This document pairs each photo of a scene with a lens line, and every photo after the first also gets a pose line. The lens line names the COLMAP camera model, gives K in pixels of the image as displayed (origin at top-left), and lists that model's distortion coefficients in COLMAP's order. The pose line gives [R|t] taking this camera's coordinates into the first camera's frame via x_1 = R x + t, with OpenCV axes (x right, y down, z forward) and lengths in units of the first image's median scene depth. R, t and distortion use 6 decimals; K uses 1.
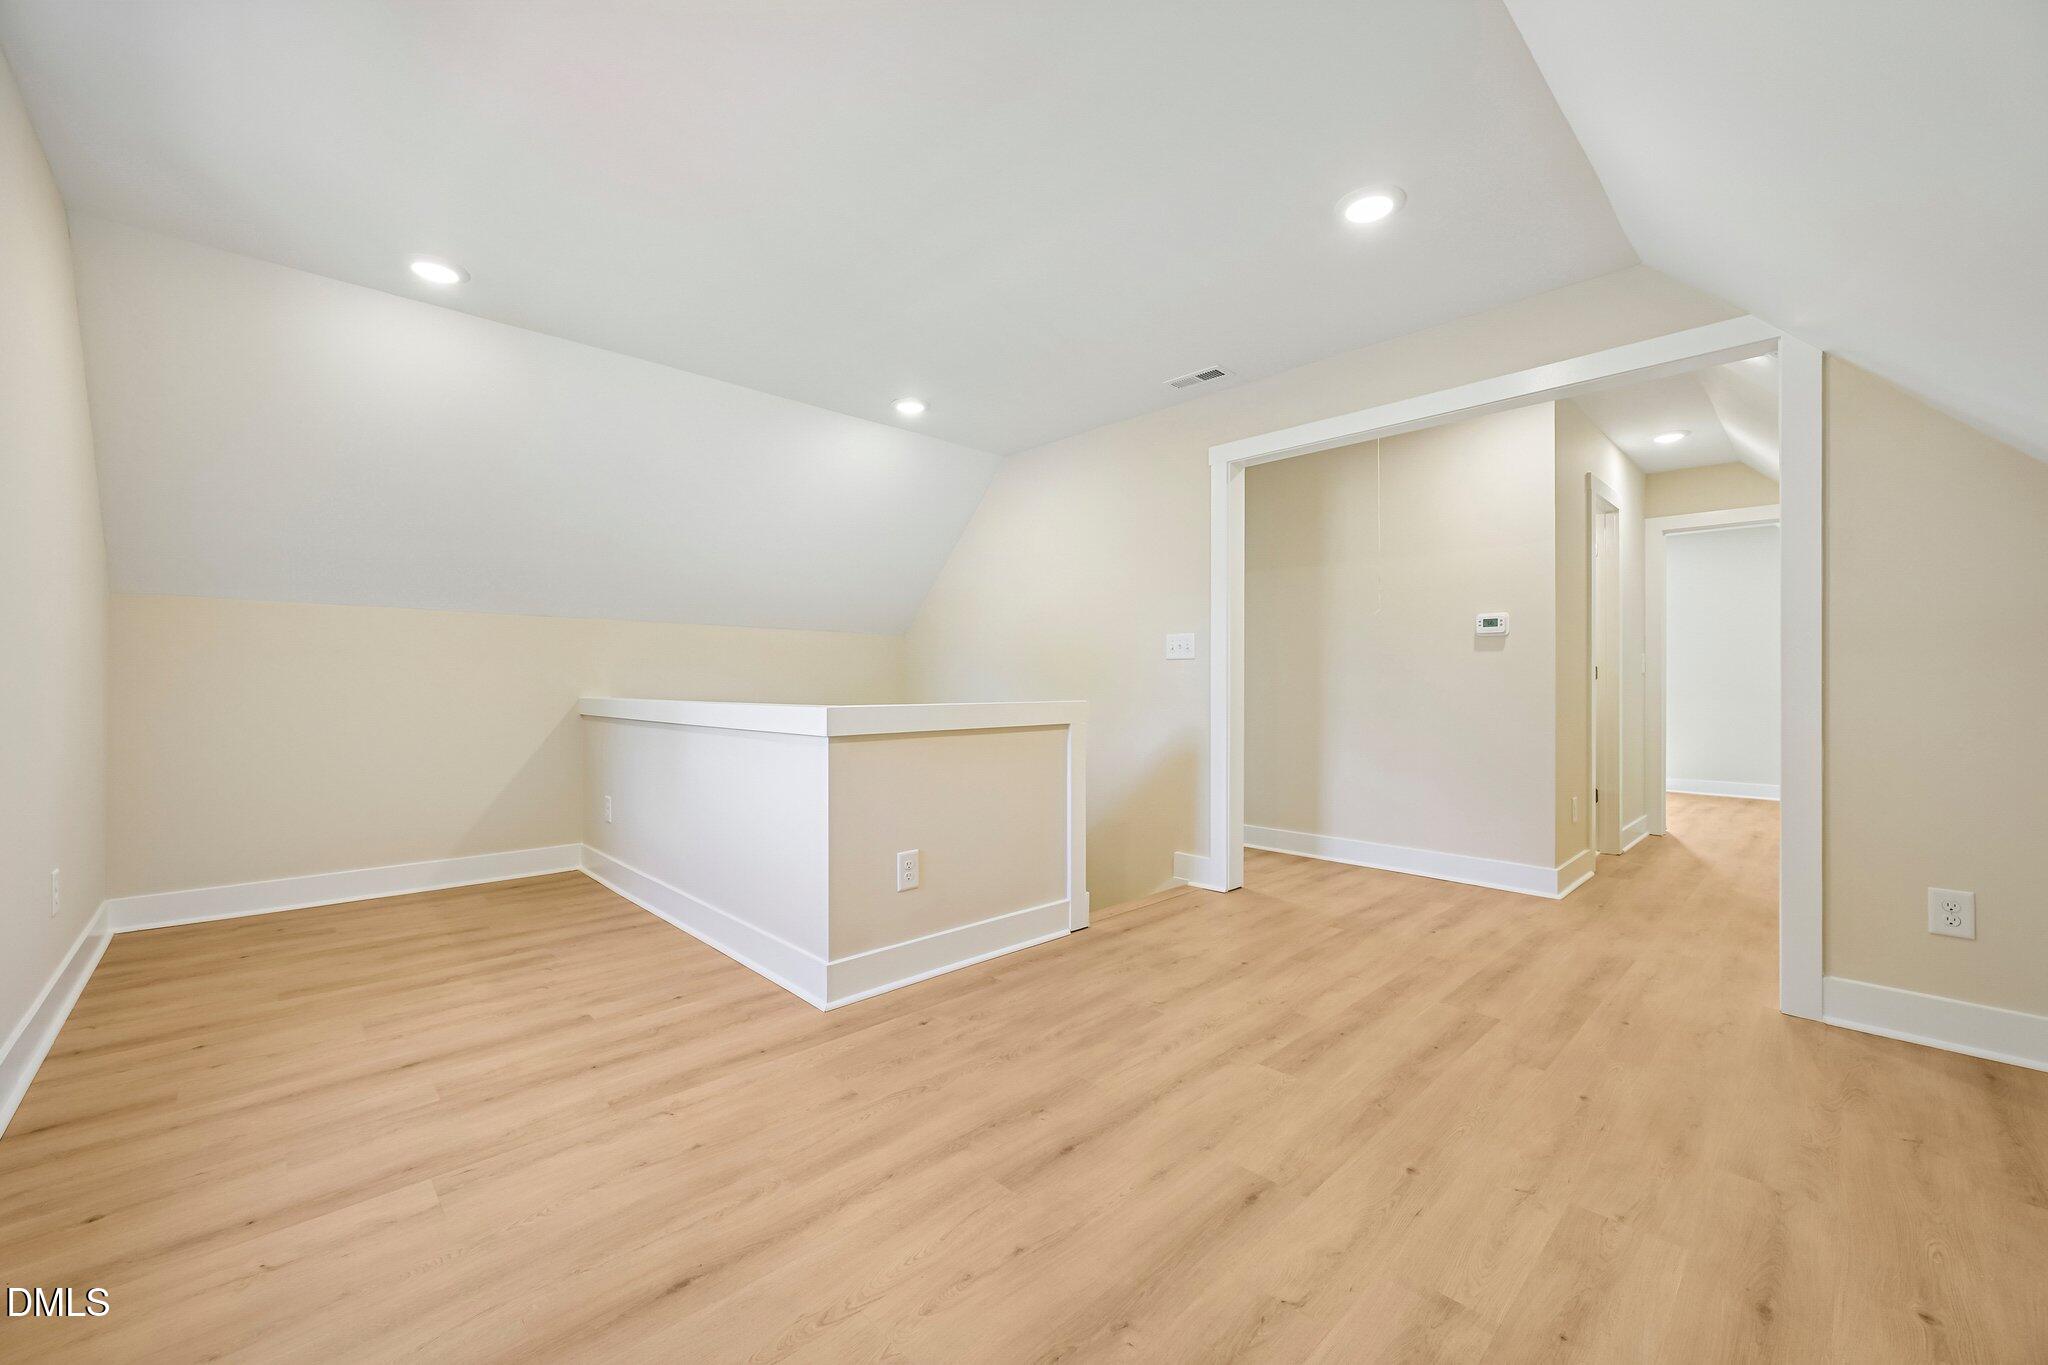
lens RADIAL K [[805.5, 0, 1027.3], [0, 805.5, 683.4], [0, 0, 1]] dist [-0.000469, -0.000141]
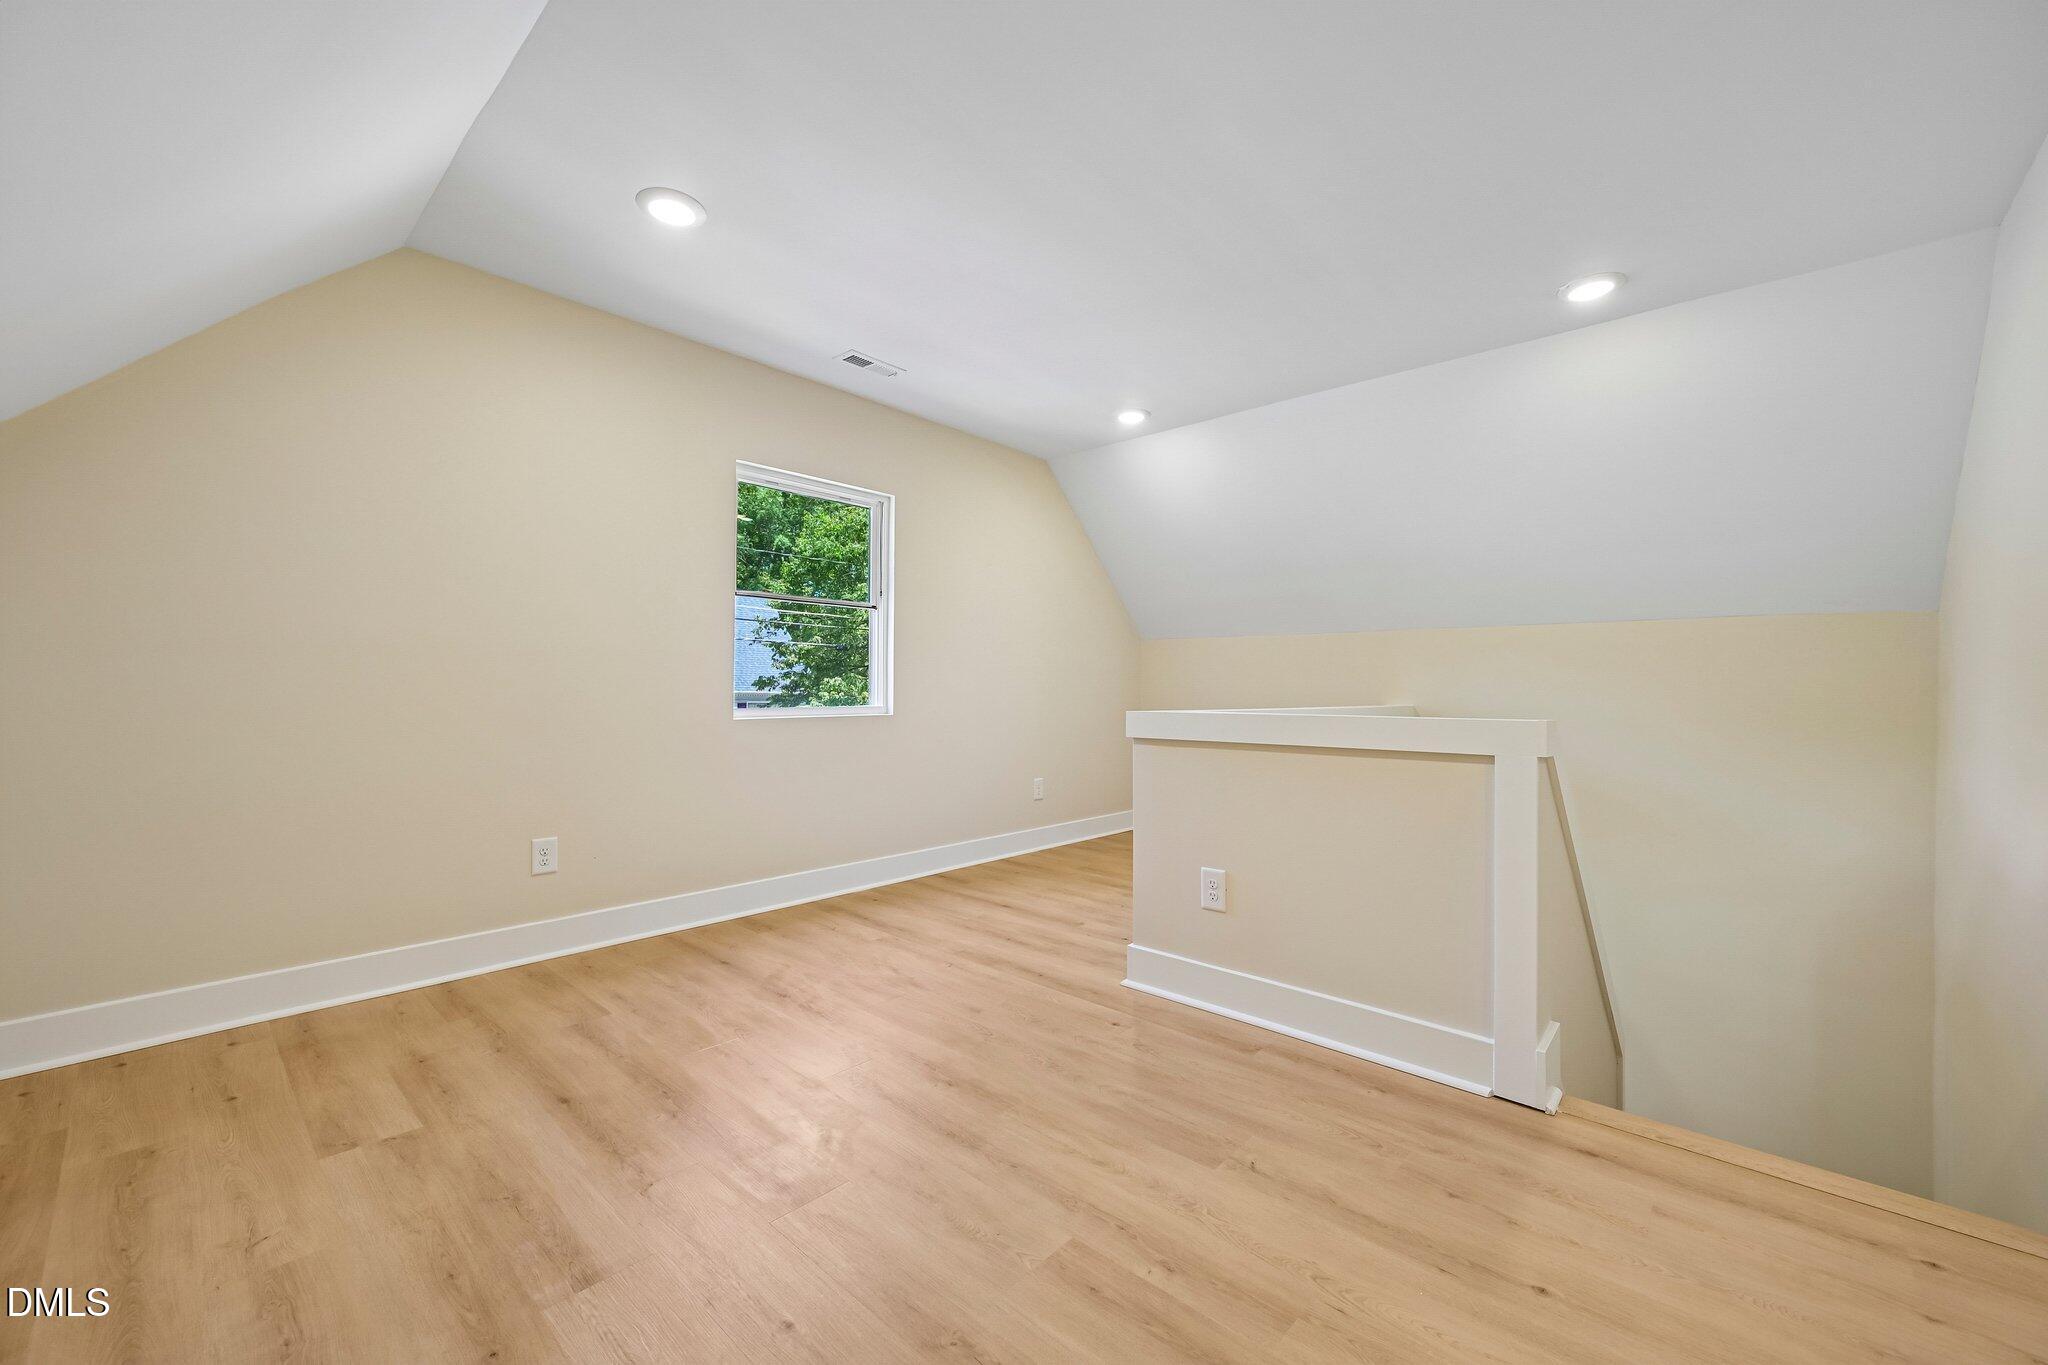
lens RADIAL K [[805.5, 0, 1027.3], [0, 805.5, 683.4], [0, 0, 1]] dist [-0.000469, -0.000141]
pose [[0.062121, -0.010012, -0.998018, 0.890120], [-0.005909, 0.999928, -0.010399, 0.004889], [0.998051, 0.006543, 0.062057, 0.833996]]
